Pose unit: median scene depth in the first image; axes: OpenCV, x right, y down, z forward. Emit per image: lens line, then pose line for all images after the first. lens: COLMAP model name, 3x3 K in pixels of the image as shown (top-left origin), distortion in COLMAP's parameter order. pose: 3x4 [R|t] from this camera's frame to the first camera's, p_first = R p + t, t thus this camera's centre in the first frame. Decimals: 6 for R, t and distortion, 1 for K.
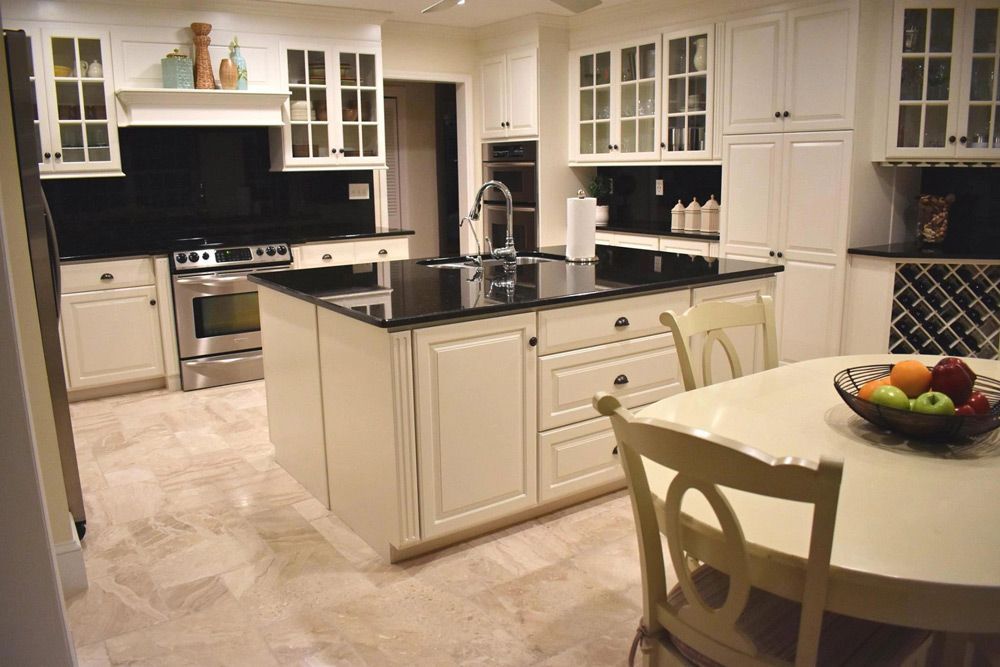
lens RADIAL K [[782.0, 0, 500.0], [0, 782.0, 333.5], [0, 0, 1]] dist [-0.096248, 0.009895]
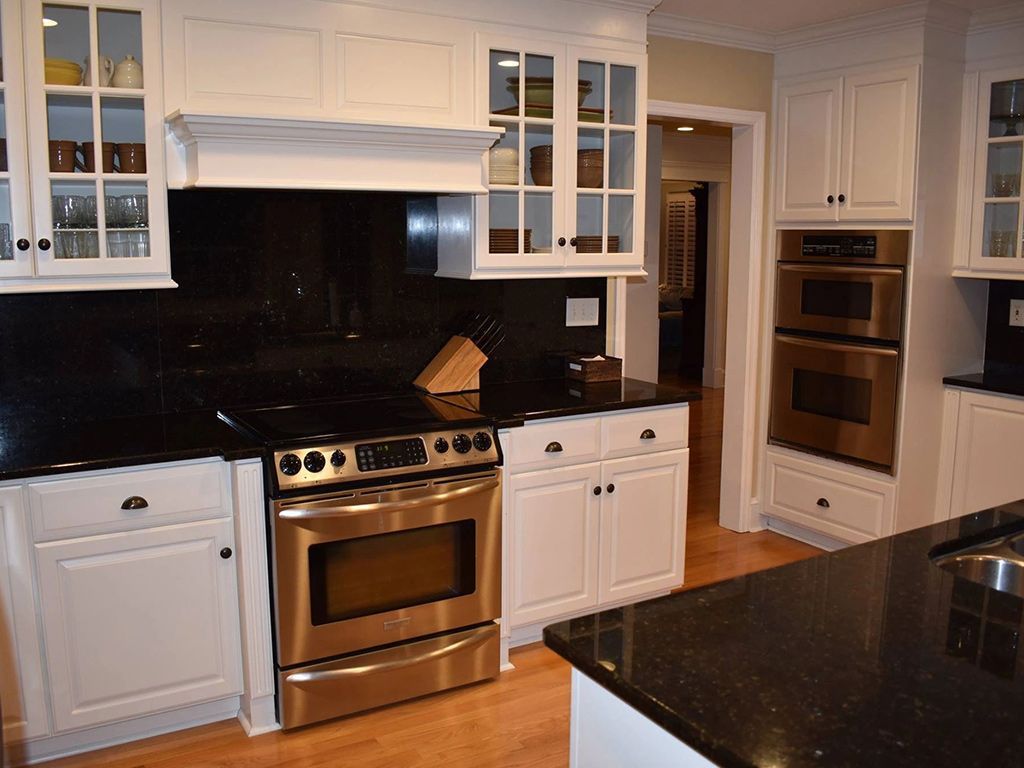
lens RADIAL K [[896.9, 0, 493.8], [0, 896.9, 388.0], [0, 0, 1]] dist [-0.084729, -0.015566]
pose [[0.995694, 0.028540, -0.088200, -0.208812], [-0.032678, 0.998414, -0.045833, -0.107990], [0.086752, 0.048518, 0.995048, 0.396351]]
